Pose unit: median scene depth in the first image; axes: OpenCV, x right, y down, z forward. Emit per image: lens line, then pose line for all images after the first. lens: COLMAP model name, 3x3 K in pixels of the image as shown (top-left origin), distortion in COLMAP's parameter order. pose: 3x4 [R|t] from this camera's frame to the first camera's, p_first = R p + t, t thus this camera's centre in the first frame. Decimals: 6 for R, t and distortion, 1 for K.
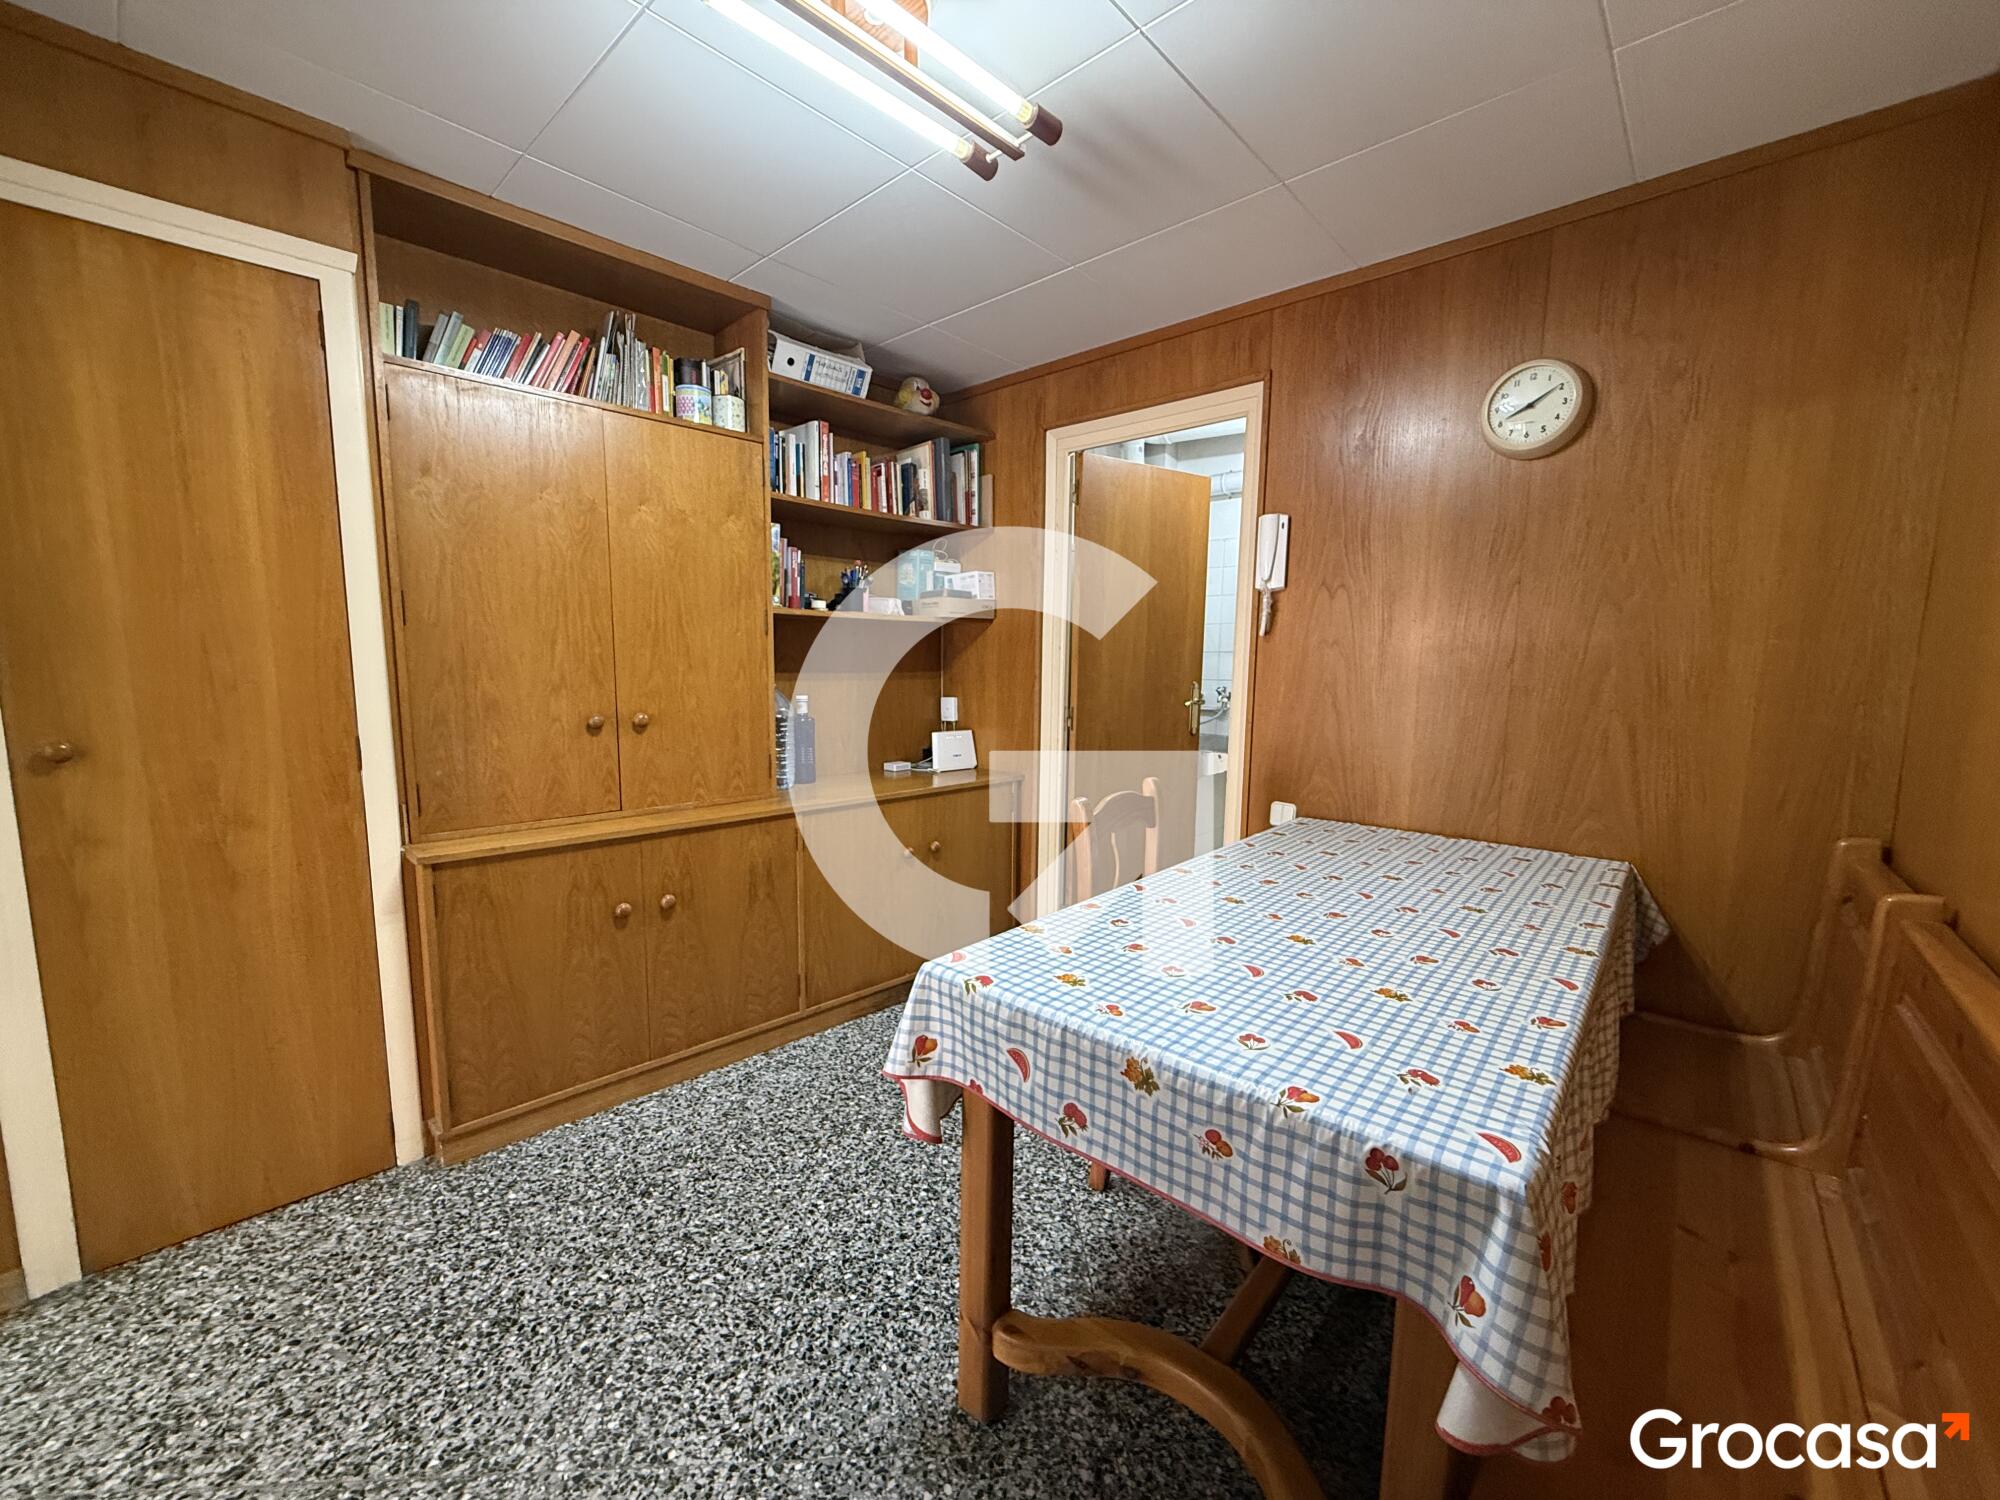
lens RADIAL K [[795.3, 0, 994.6], [0, 795.3, 750.1], [0, 0, 1]] dist [0.000324, -0.000169]
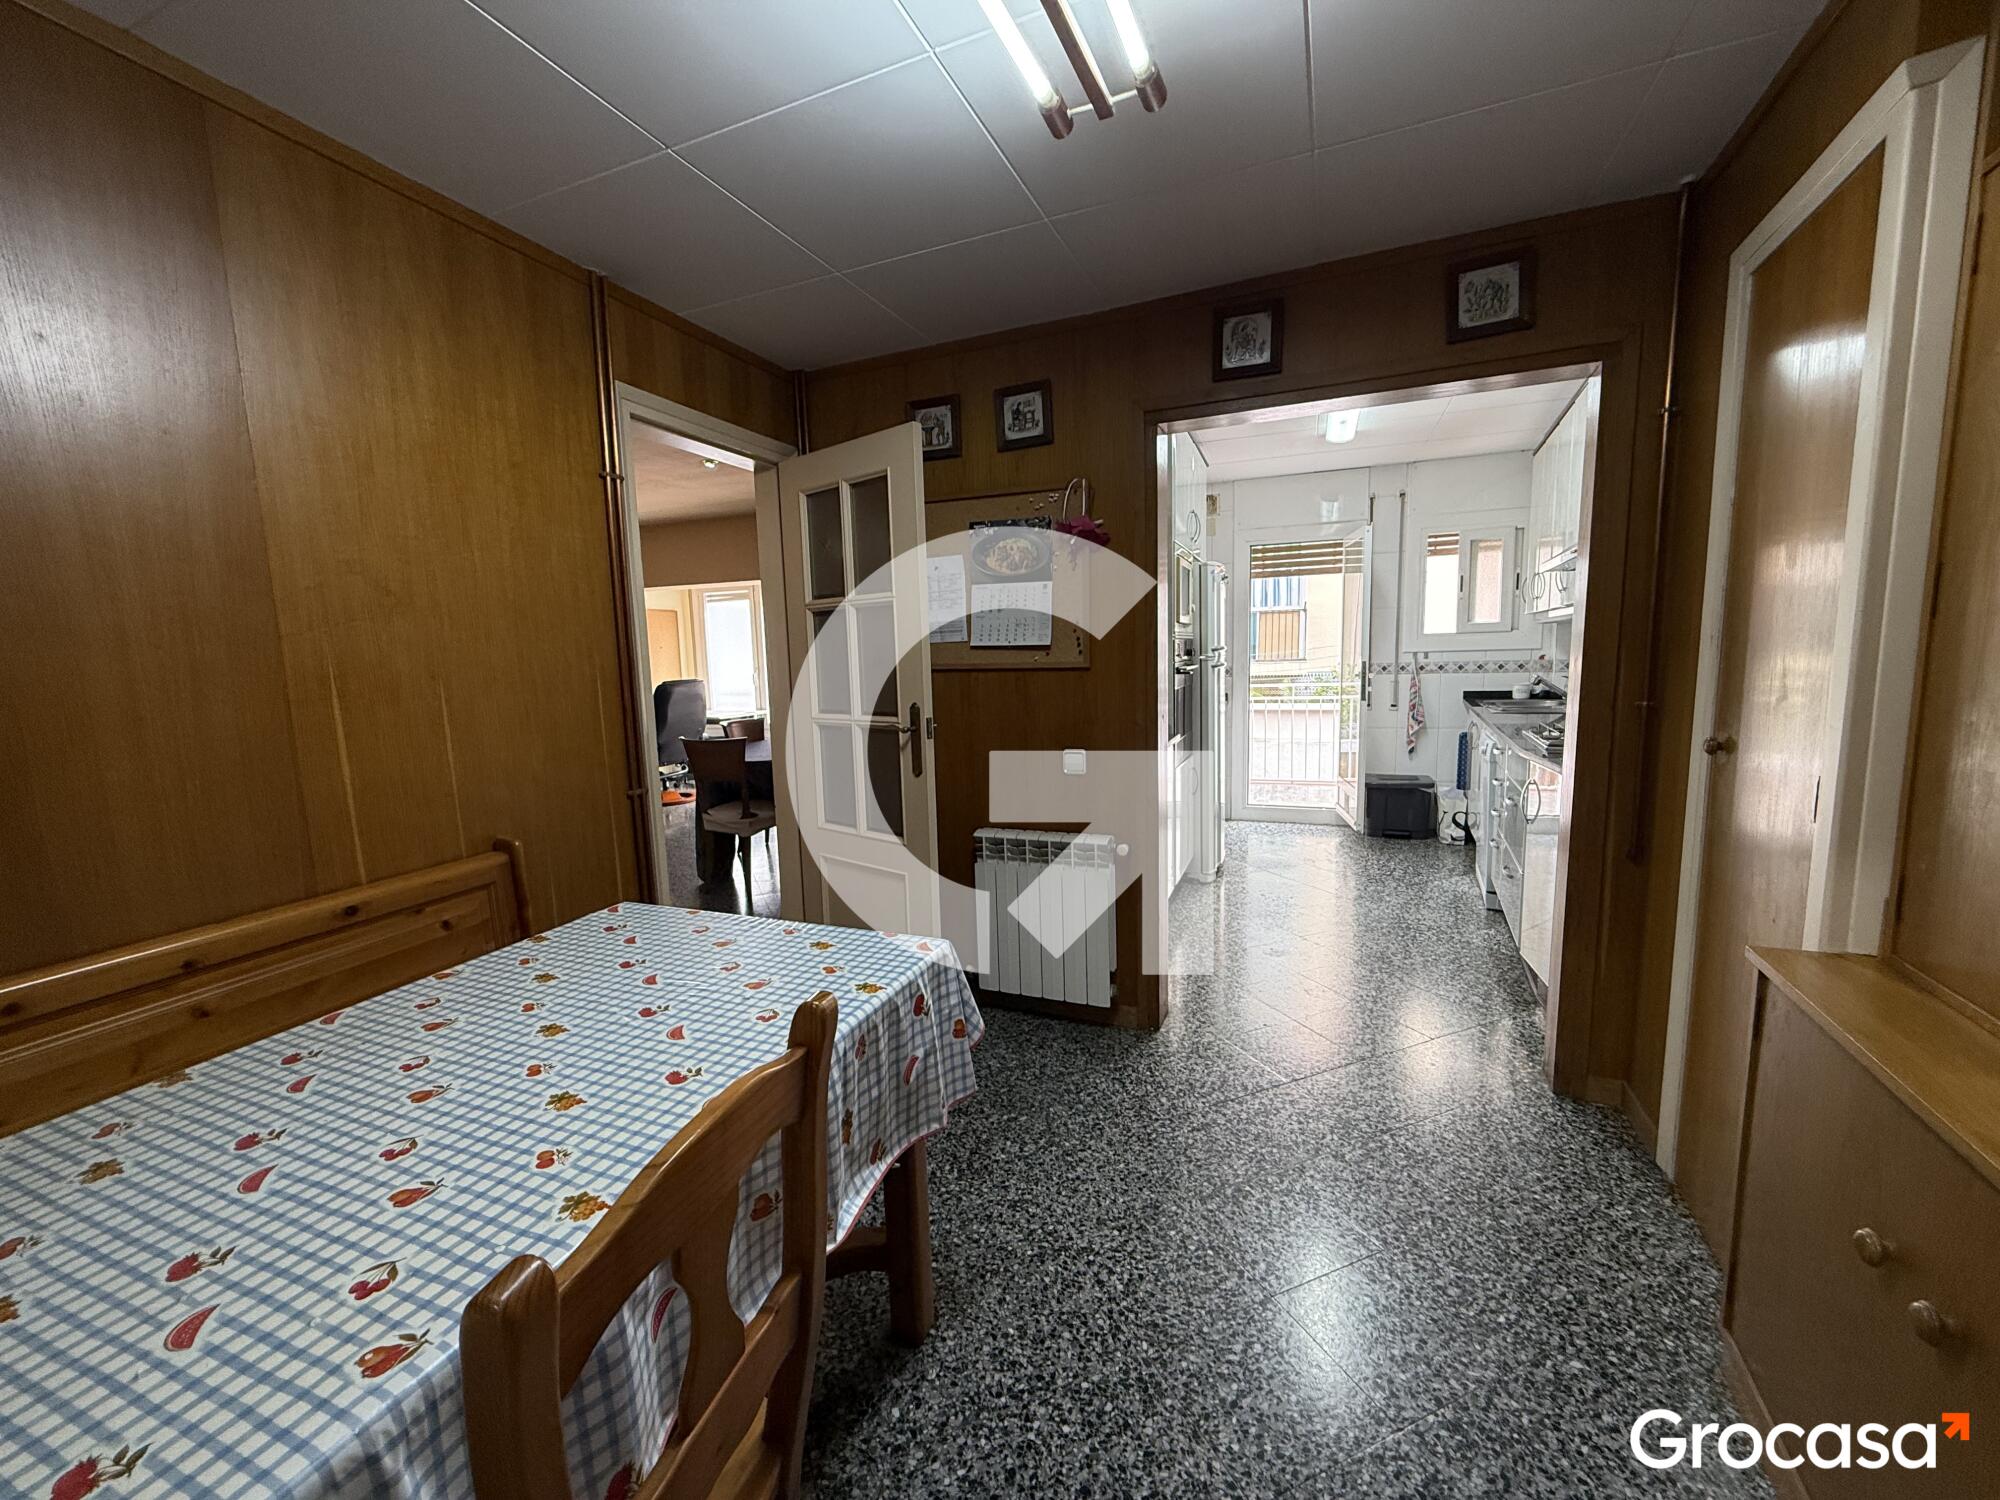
lens RADIAL K [[795.3, 0, 995.3], [0, 795.3, 752.0], [0, 0, 1]] dist [0.000324, -0.000169]
pose [[-0.942024, 0.060111, -0.330118, 0.187186], [-0.018576, 0.972972, 0.230177, -0.238240], [0.335032, 0.222964, -0.915446, 1.747774]]
